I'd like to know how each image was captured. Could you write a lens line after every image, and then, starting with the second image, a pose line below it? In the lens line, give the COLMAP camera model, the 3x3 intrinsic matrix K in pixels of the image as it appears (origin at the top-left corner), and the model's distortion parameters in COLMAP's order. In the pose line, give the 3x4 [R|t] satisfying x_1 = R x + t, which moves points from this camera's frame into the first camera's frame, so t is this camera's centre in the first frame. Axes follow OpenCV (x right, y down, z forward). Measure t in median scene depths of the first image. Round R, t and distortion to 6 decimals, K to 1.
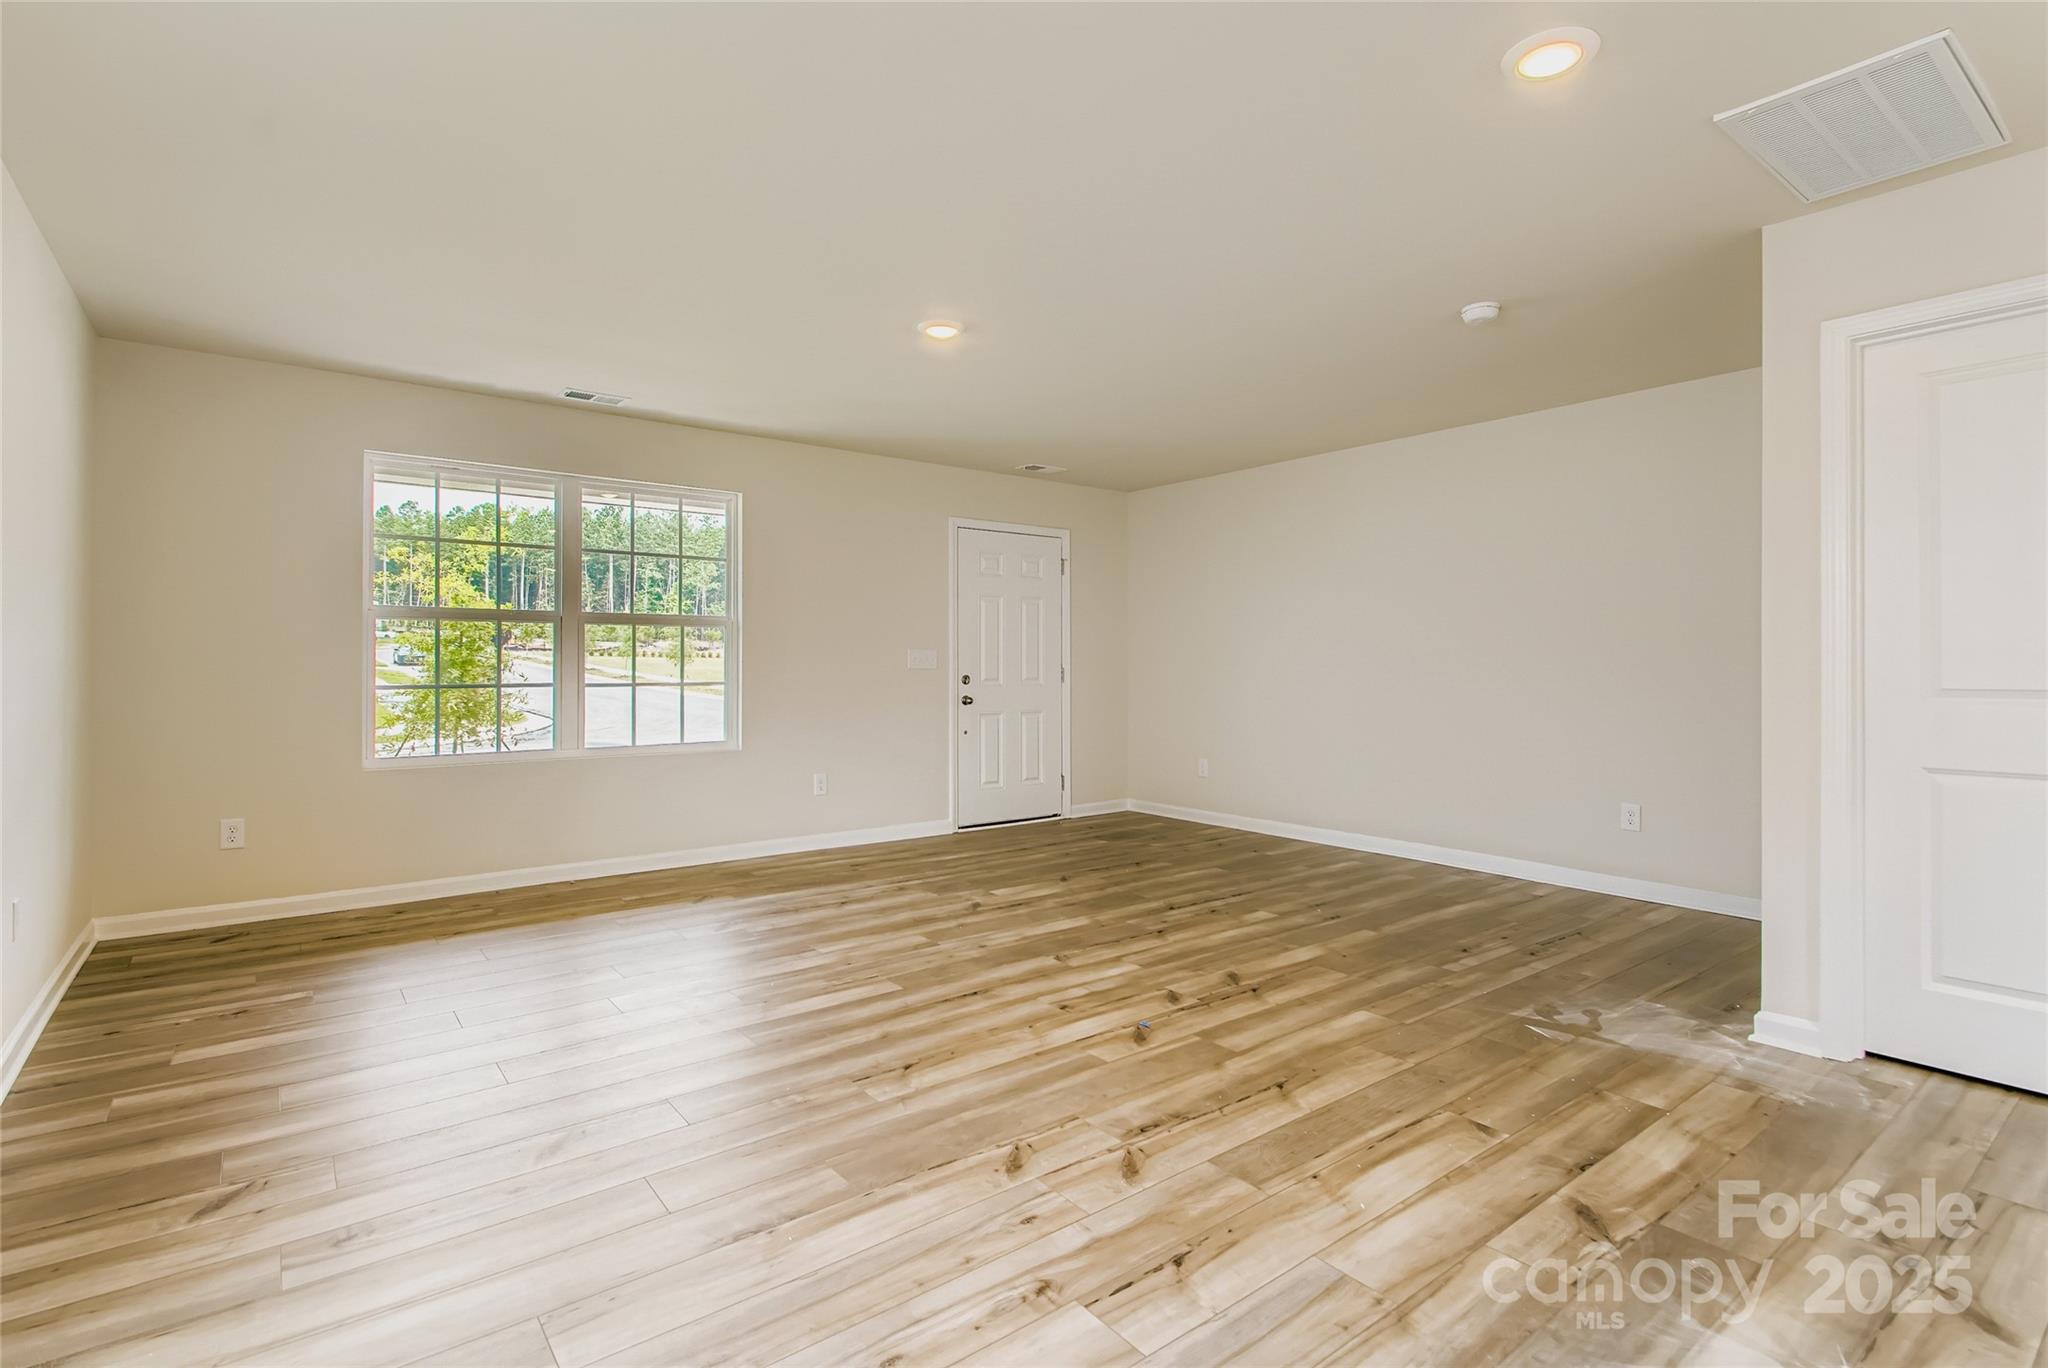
lens RADIAL K [[987.8, 0, 1028.7], [0, 987.8, 669.2], [0, 0, 1]] dist [-0.000466, -0.002795]
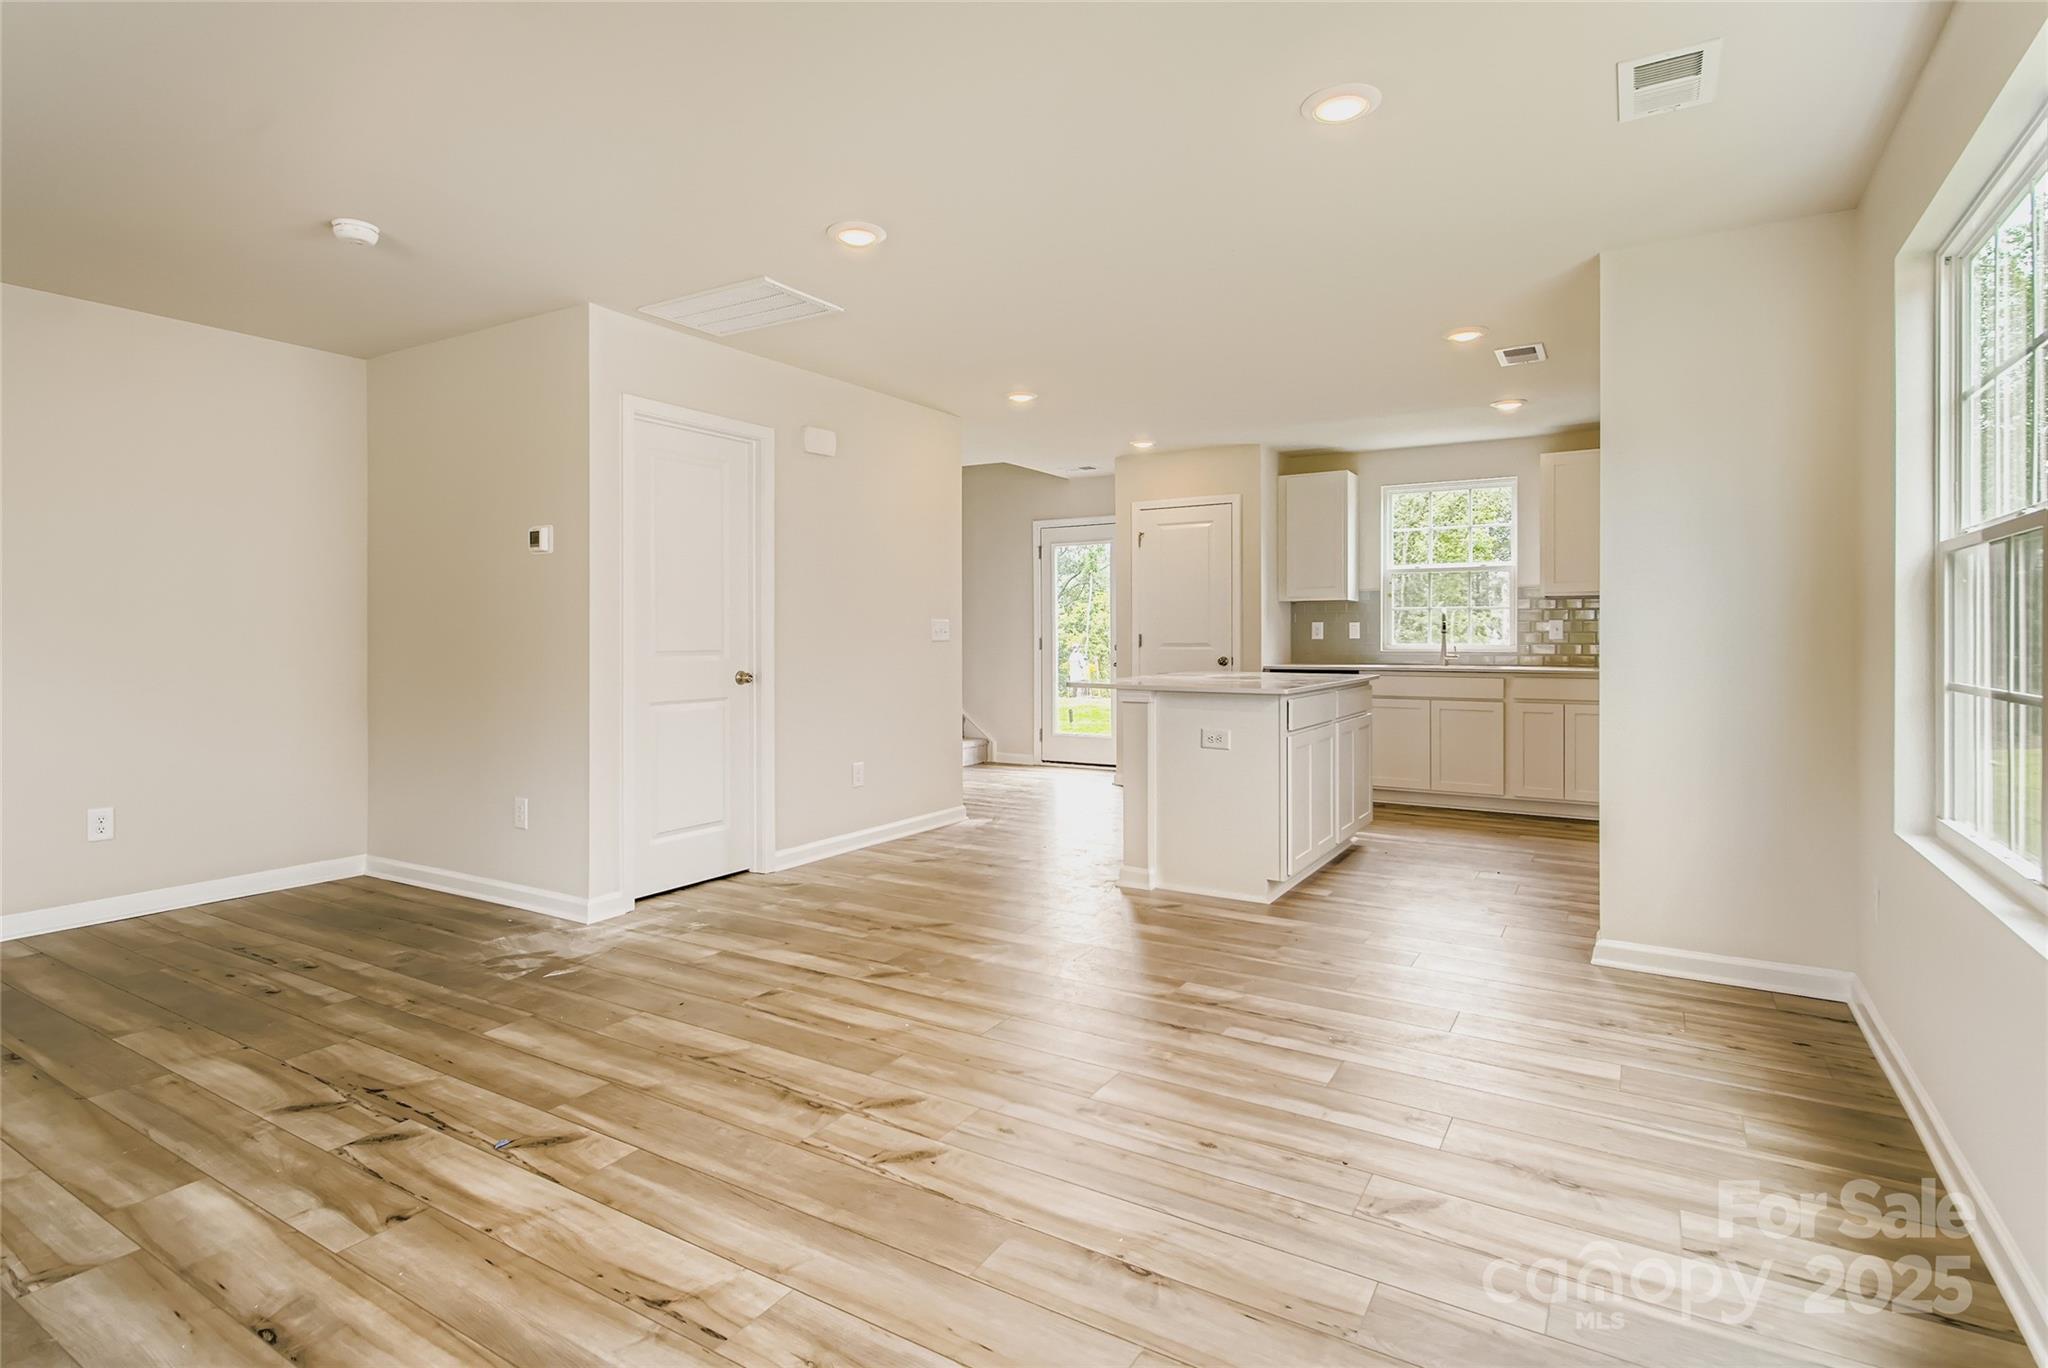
lens RADIAL K [[987.8, 0, 1065.1], [0, 987.8, 633.6], [0, 0, 1]] dist [-0.000466, -0.002795]
pose [[-0.385542, -0.001565, 0.922689, -0.718968], [0.007685, 0.999958, 0.004907, -0.009864], [-0.922658, 0.008983, -0.385514, 0.922943]]
